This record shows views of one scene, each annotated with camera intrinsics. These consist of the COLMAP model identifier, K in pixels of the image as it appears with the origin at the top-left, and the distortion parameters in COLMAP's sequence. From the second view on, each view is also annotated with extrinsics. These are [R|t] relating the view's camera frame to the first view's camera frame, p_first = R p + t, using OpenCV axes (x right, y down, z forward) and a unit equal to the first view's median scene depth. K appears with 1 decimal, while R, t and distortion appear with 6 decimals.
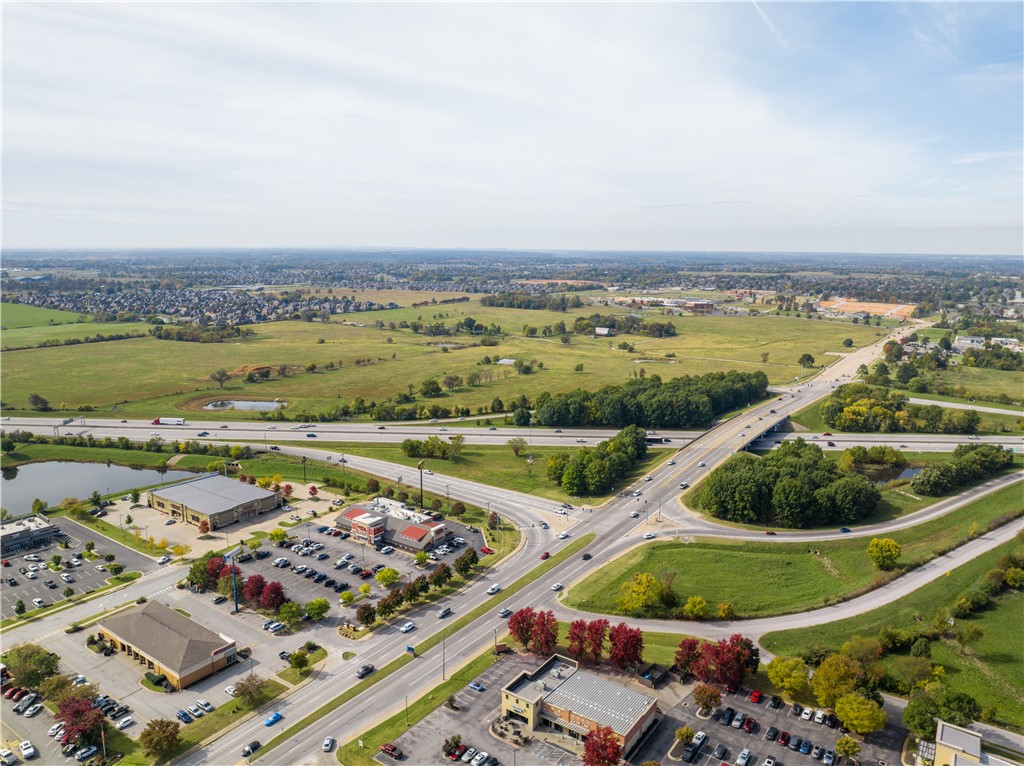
lens RADIAL K [[717.1, 0, 511.4], [0, 717.1, 382.2], [0, 0, 1]] dist [-0.039509, -0.002931]
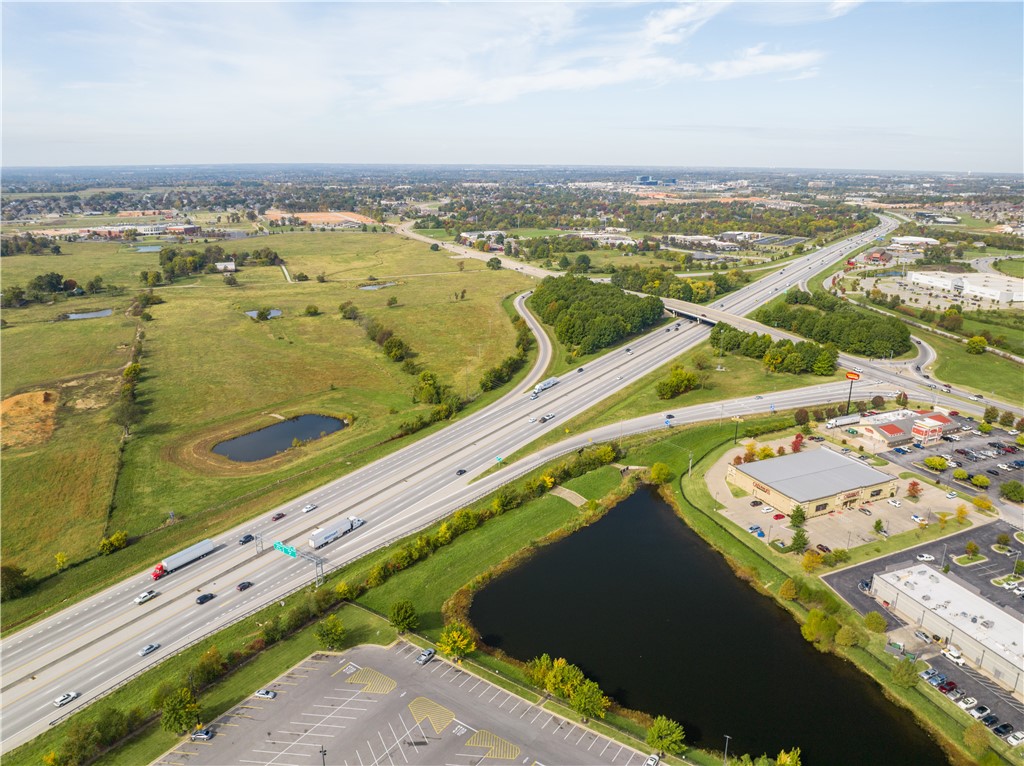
lens RADIAL K [[717.1, 0, 512.7], [0, 717.1, 382.8], [0, 0, 1]] dist [-0.039509, -0.002931]
pose [[0.506021, -0.258365, 0.822915, -0.465692], [0.158250, 0.965696, 0.205883, -0.064864], [-0.847879, 0.026045, 0.529549, 0.315111]]
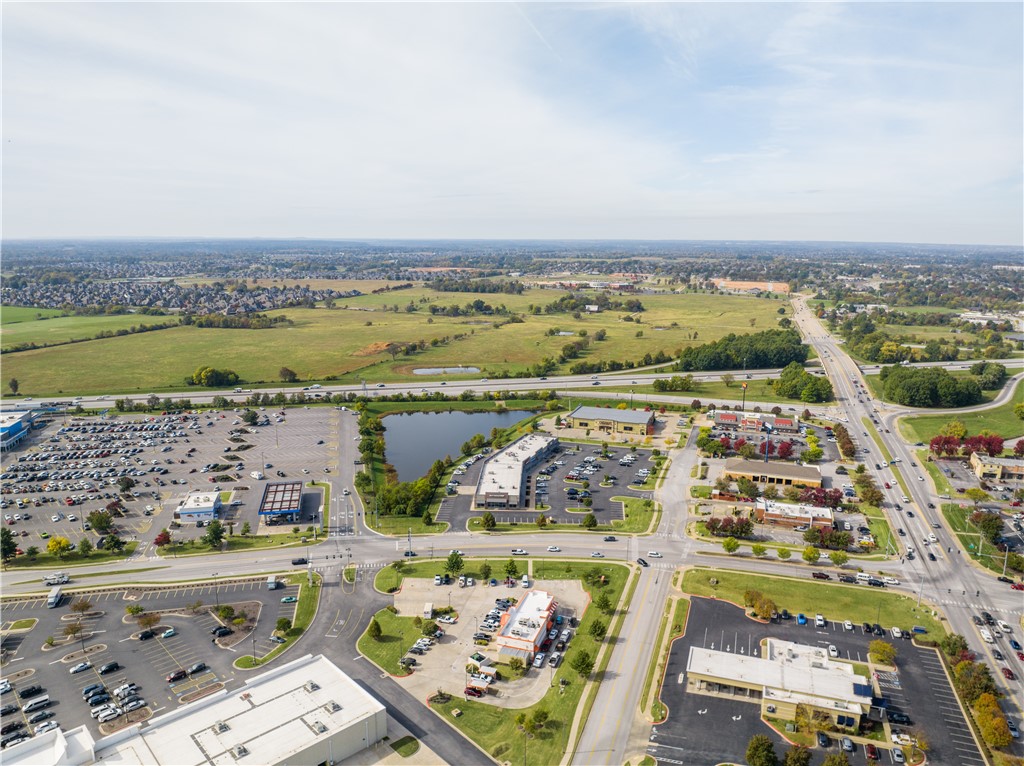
lens RADIAL K [[717.1, 0, 508.3], [0, 717.1, 383.4], [0, 0, 1]] dist [-0.039509, -0.002931]
pose [[0.961925, -0.056471, 0.267416, -0.364524], [0.051855, 0.998359, 0.024298, 0.018406], [-0.268349, -0.009506, 0.963275, -0.110738]]
